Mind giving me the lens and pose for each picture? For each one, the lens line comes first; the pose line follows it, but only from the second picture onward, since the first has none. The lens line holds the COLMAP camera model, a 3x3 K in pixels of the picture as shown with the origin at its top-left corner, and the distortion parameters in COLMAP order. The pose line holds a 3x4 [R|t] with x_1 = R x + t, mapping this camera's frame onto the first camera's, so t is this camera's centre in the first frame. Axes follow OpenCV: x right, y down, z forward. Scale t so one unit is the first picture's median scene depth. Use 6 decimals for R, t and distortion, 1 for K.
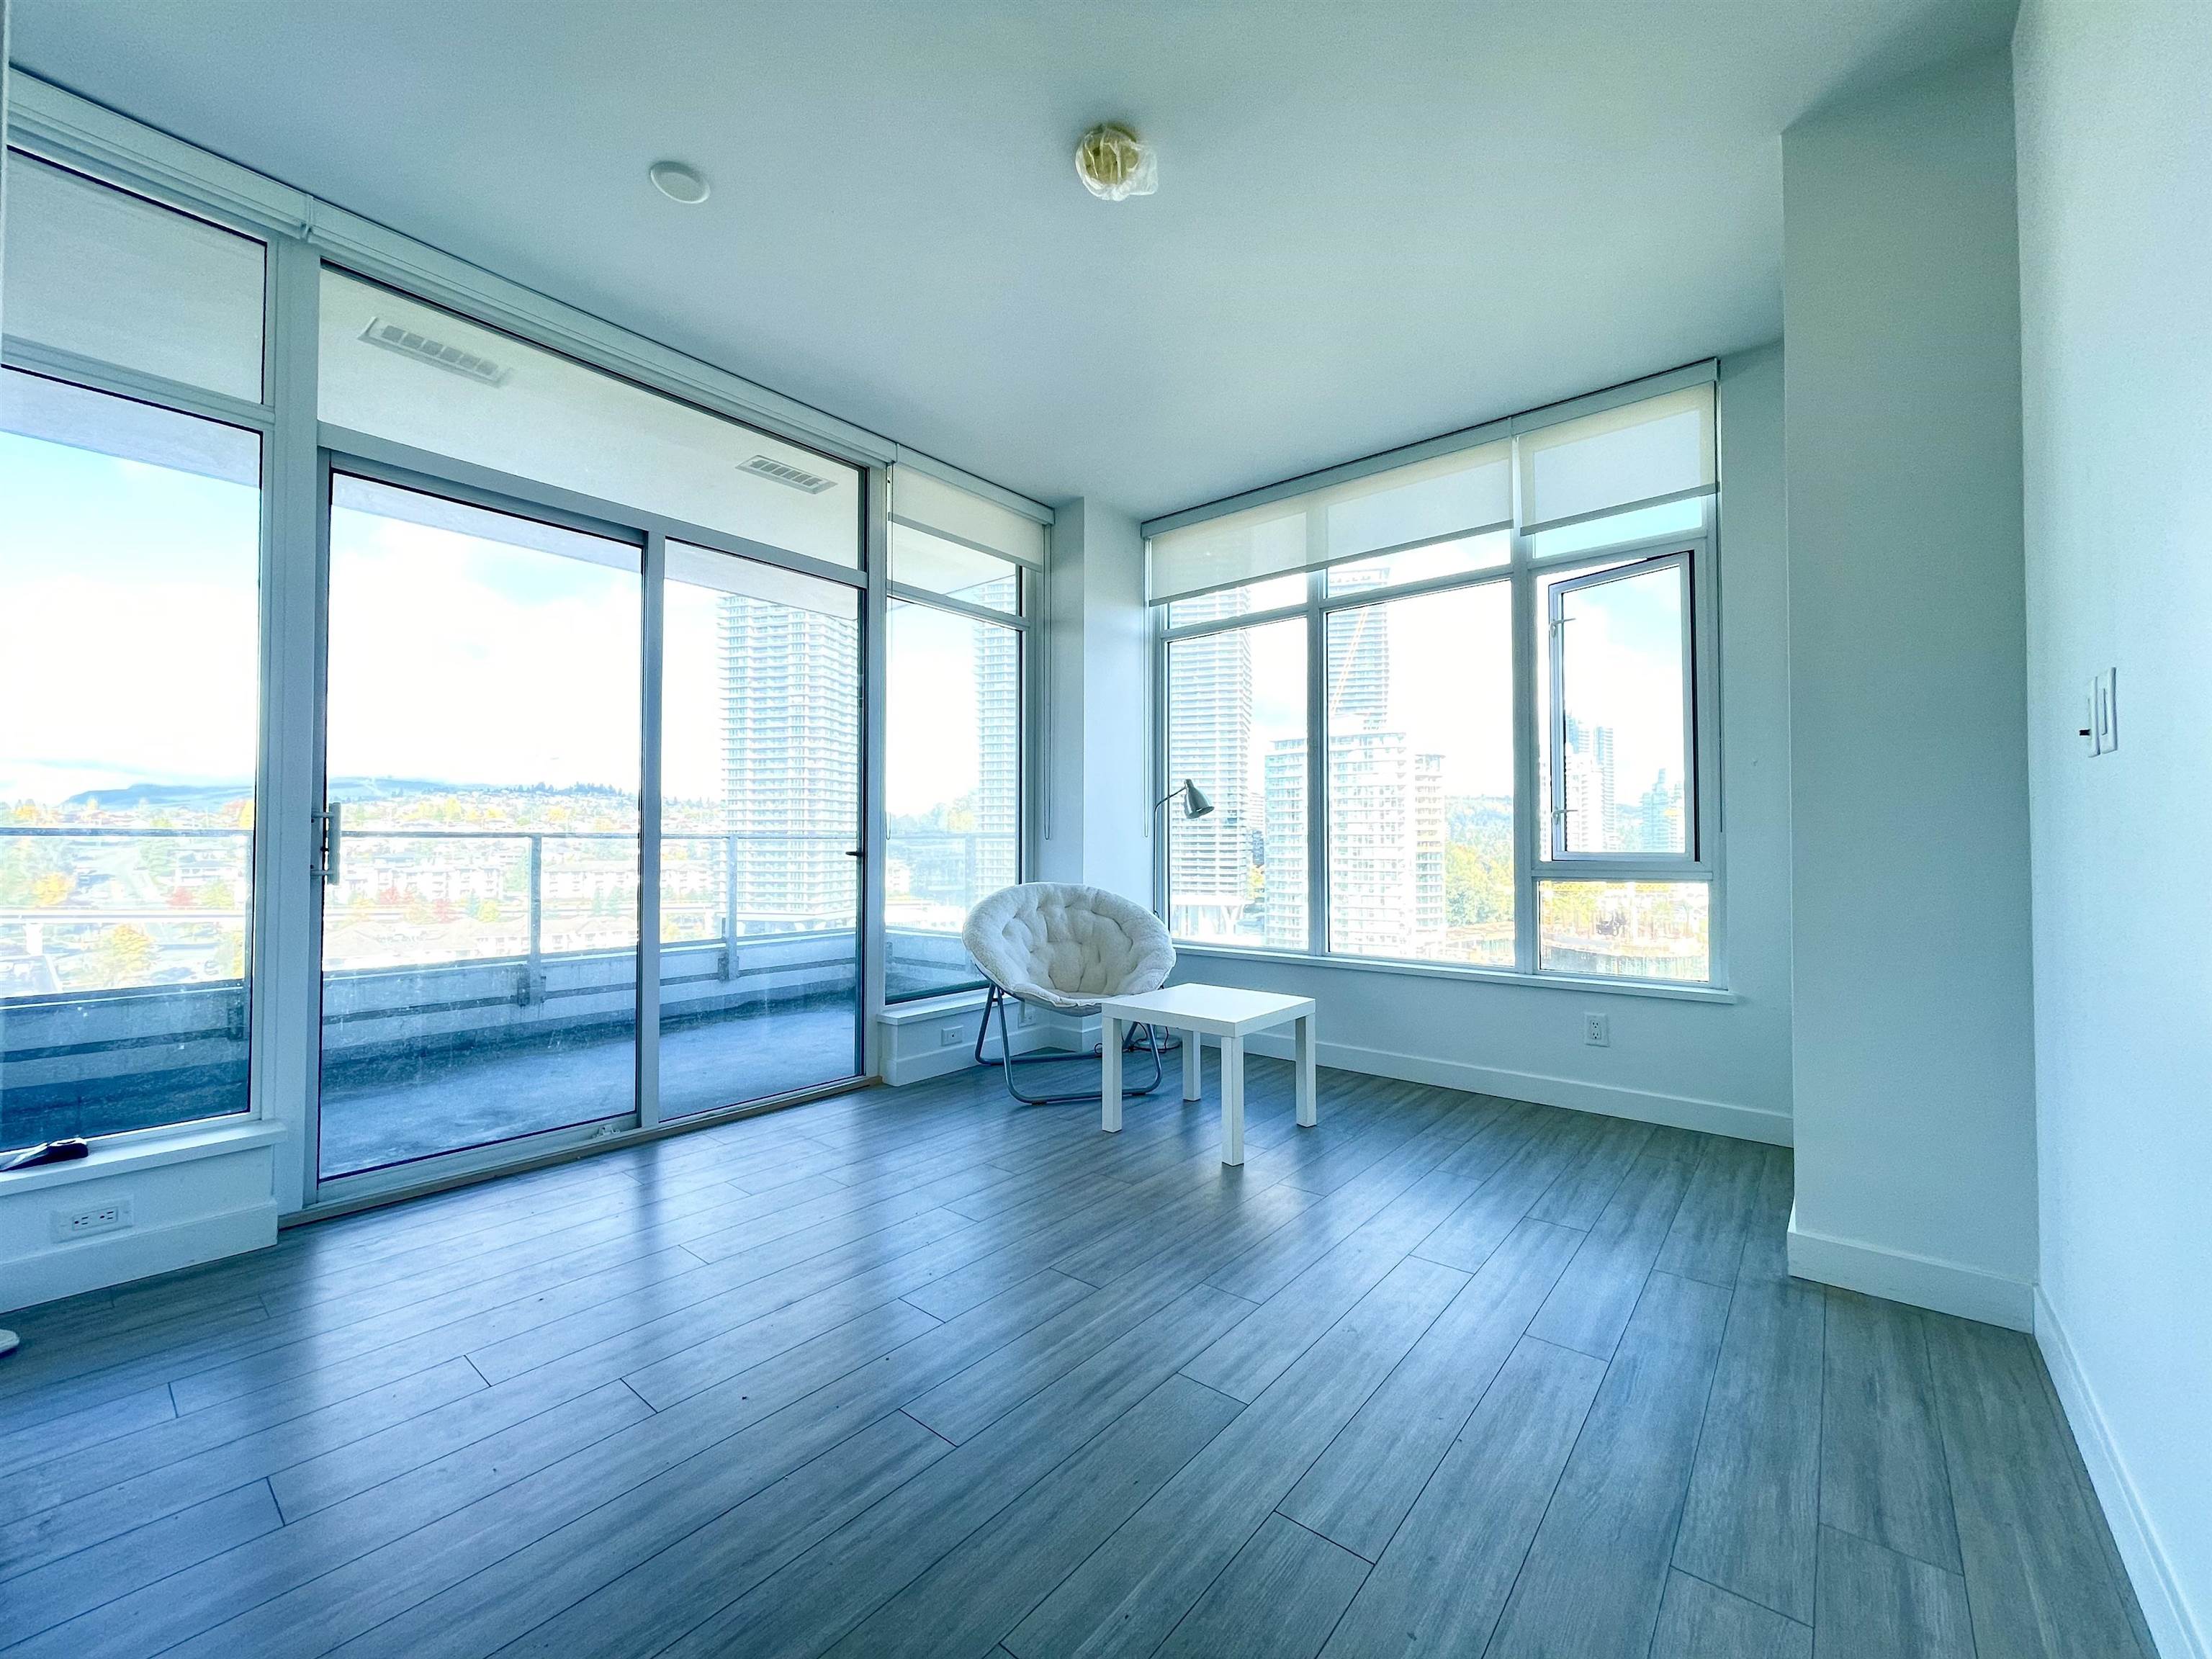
lens RADIAL K [[889.4, 0, 1098.2], [0, 889.4, 835.4], [0, 0, 1]] dist [-0.004306, 0.002249]
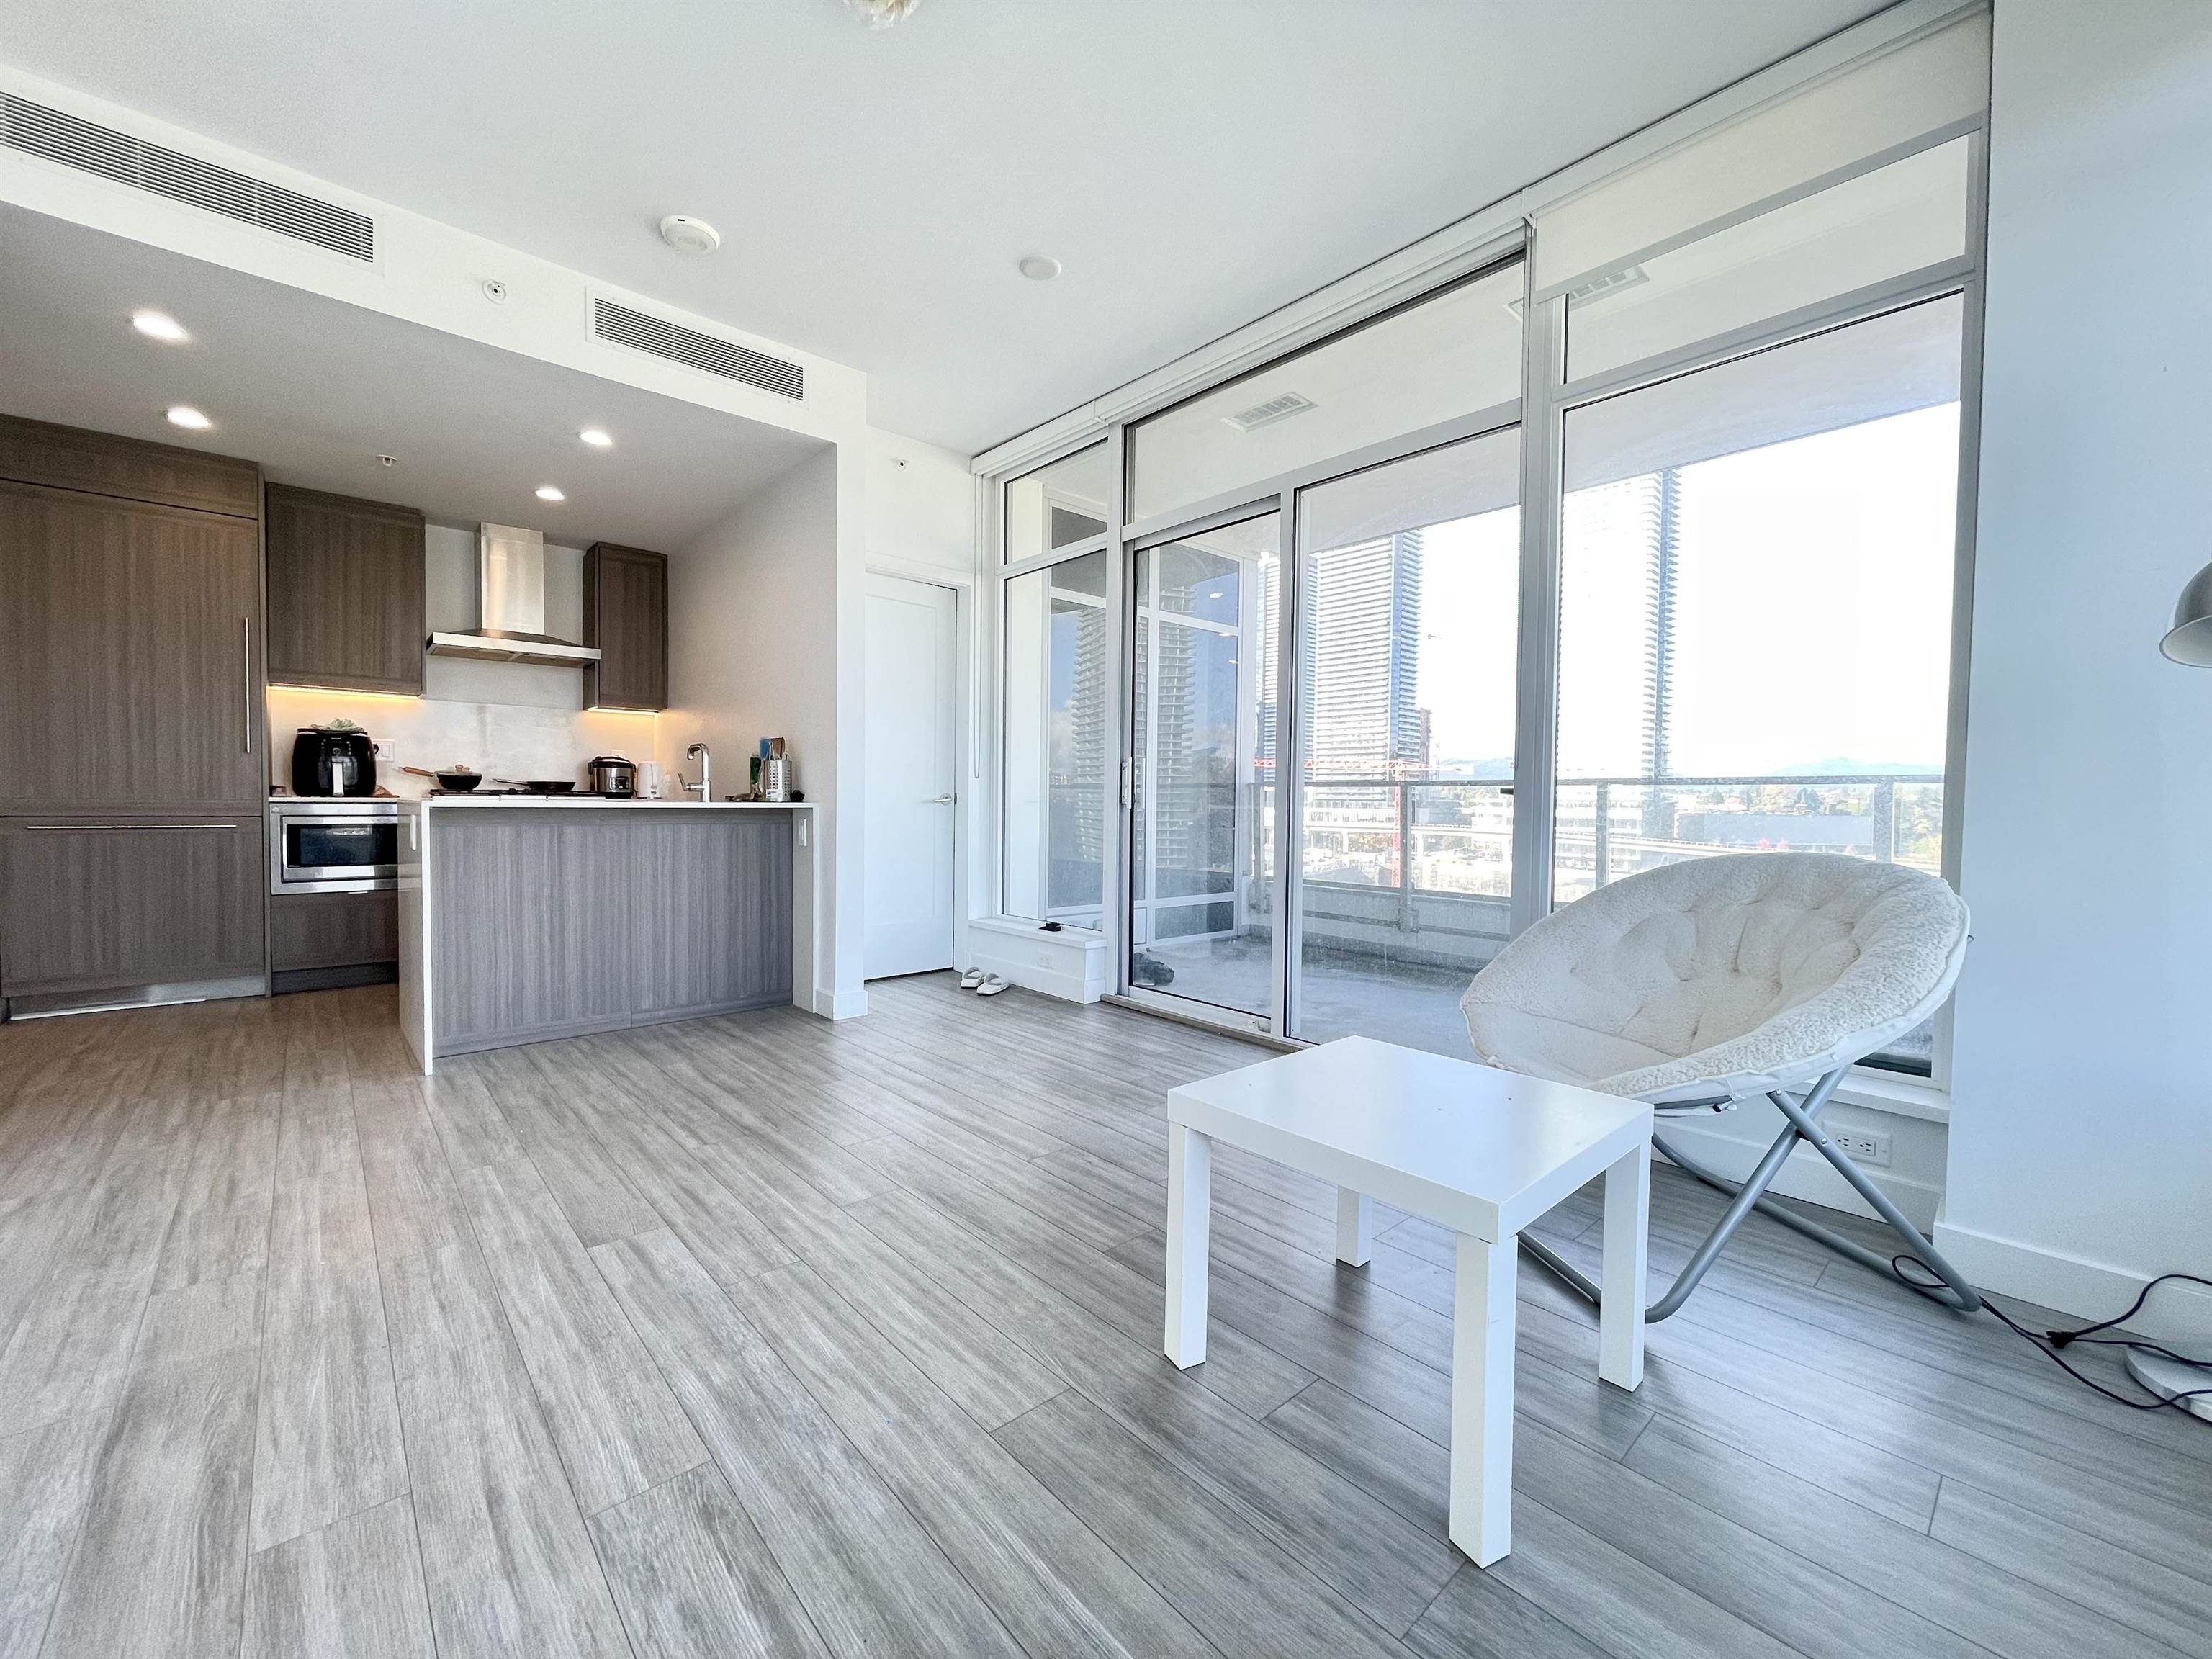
lens RADIAL K [[889.4, 0, 1106.9], [0, 889.4, 821.0], [0, 0, 1]] dist [-0.004306, 0.002249]
pose [[-0.139255, 0.020087, -0.990053, 0.465061], [-0.002929, 0.999782, 0.020697, 0.027700], [0.990252, 0.005782, -0.139166, 0.710724]]
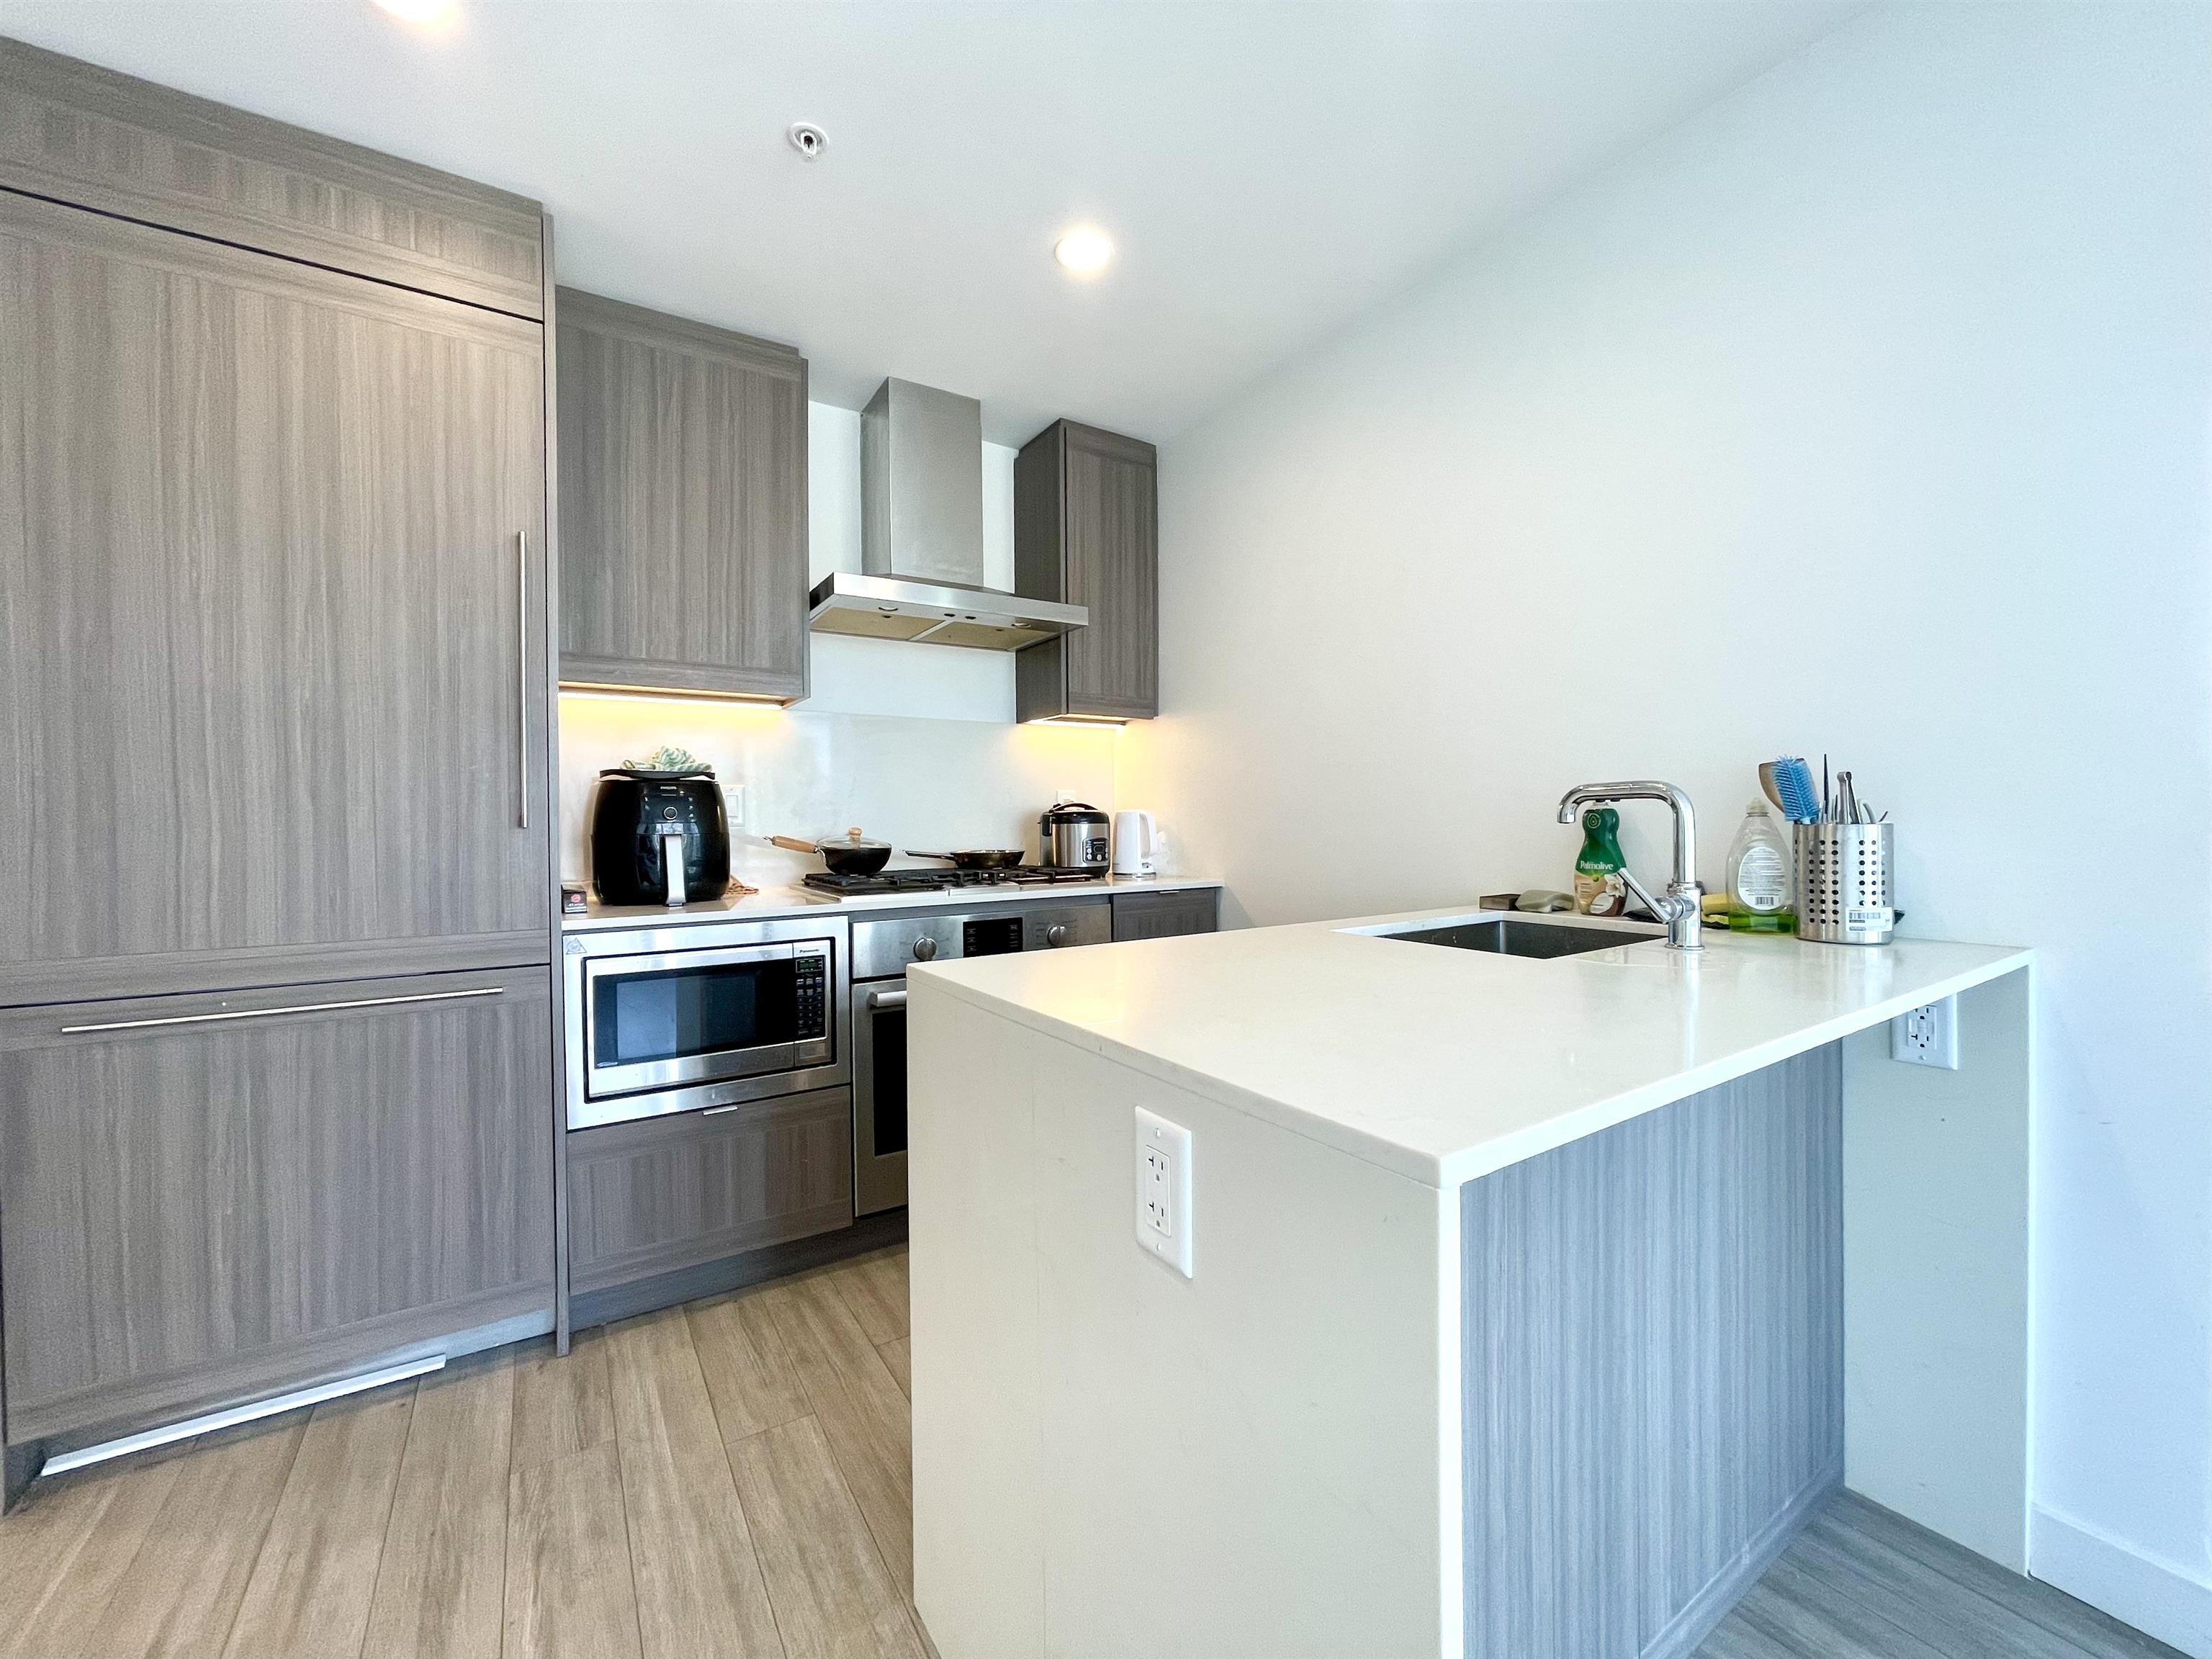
lens RADIAL K [[889.4, 0, 1099.1], [0, 889.4, 824.5], [0, 0, 1]] dist [-0.004306, 0.002249]
pose [[-0.299102, 0.006936, -0.954196, -0.022622], [0.016589, 0.999860, 0.002068, -0.021006], [0.954077, -0.015210, -0.299176, 0.060318]]
